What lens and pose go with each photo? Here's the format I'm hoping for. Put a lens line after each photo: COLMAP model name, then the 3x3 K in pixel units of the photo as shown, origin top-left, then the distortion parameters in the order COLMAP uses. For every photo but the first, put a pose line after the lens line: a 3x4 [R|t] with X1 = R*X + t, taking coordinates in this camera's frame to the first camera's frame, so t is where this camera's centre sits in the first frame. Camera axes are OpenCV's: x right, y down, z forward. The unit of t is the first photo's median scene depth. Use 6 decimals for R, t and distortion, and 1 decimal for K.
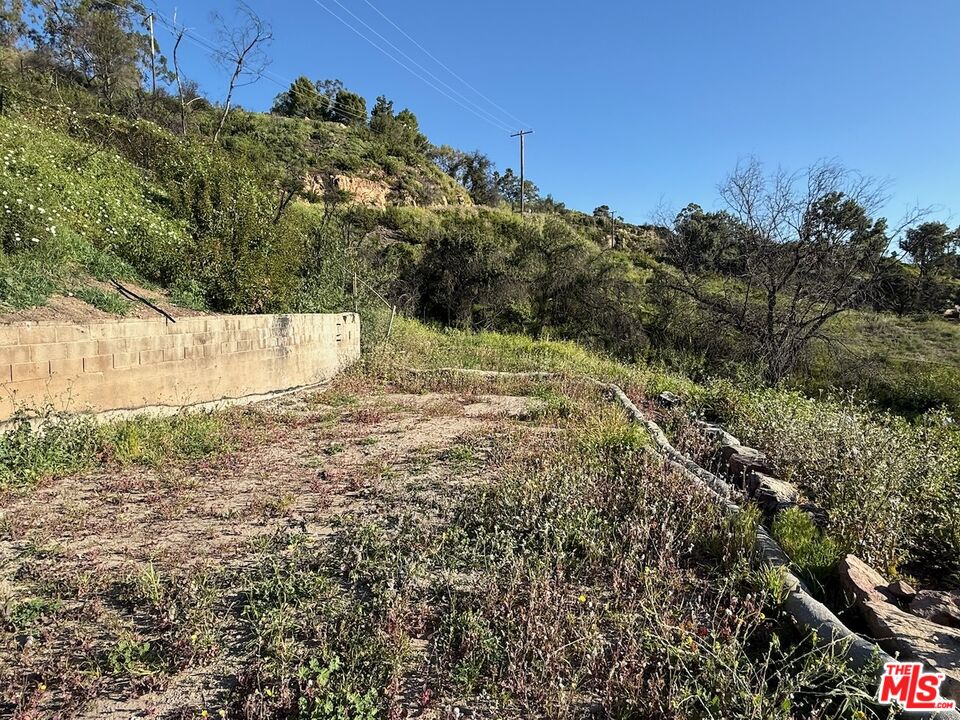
lens RADIAL K [[513.3, 0, 480.0], [0, 513.3, 360.0], [0, 0, 1]] dist [0.003307, 0.002669]
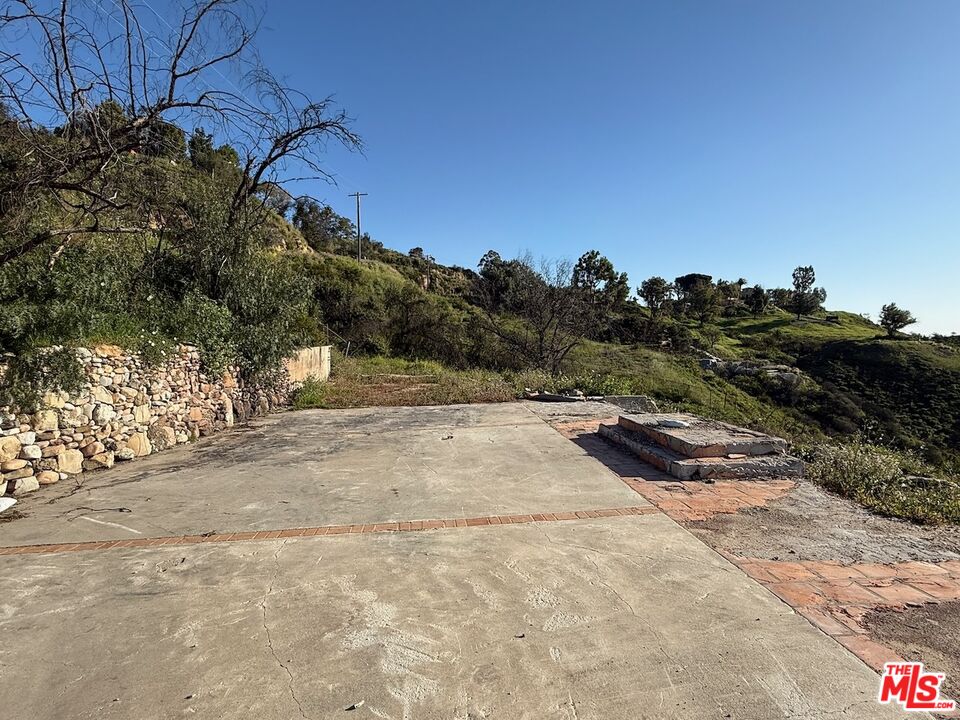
lens RADIAL K [[513.3, 0, 480.0], [0, 513.3, 360.0], [0, 0, 1]] dist [0.003307, 0.002669]
pose [[0.935483, -0.014015, 0.353093, -0.039856], [0.035179, 0.997943, -0.053592, 0.008031], [-0.351616, 0.062556, 0.934052, -0.093506]]
